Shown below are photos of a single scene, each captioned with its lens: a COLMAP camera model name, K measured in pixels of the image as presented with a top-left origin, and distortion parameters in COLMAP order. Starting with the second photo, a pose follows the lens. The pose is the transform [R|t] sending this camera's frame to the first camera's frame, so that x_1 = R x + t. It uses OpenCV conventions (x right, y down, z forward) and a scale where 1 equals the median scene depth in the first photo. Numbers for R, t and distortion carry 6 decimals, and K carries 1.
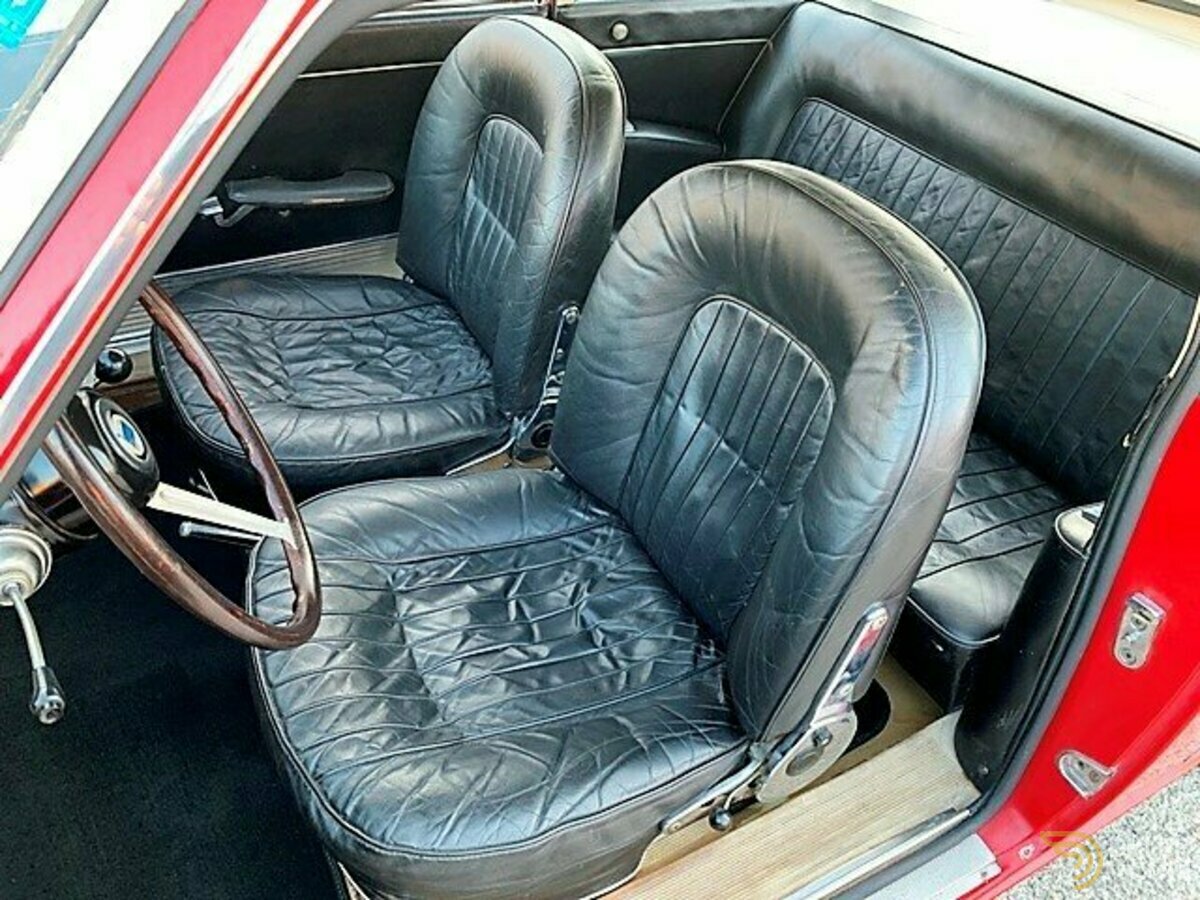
lens RADIAL K [[964.6, 0, 600.0], [0, 964.6, 450.0], [0, 0, 1]] dist [0.002991, 0.094037]
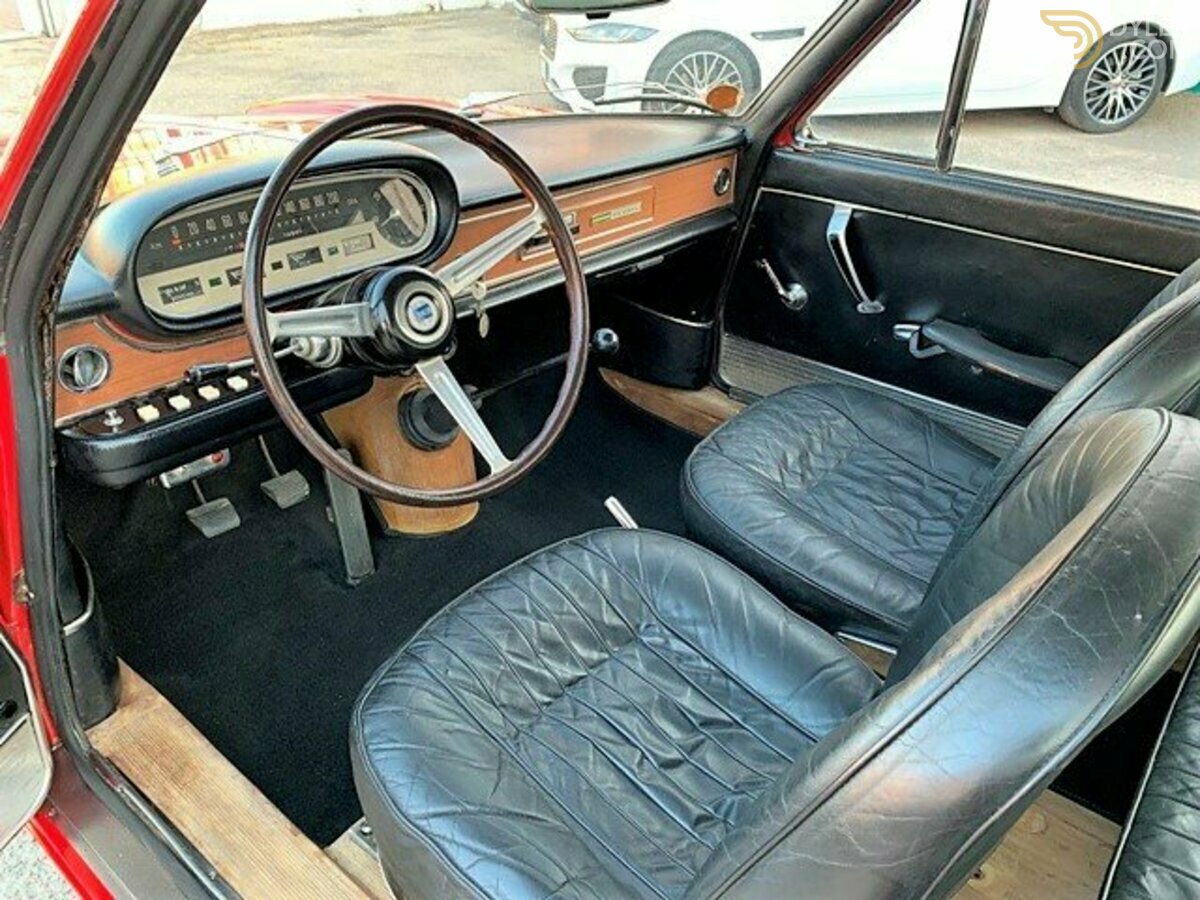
lens RADIAL K [[964.6, 0, 600.0], [0, 964.6, 450.0], [0, 0, 1]] dist [0.002991, 0.094037]
pose [[0.372276, 0.414954, -0.830195, 0.528862], [-0.595910, 0.792629, 0.128960, -0.114918], [0.711549, 0.446713, 0.542352, 0.337942]]
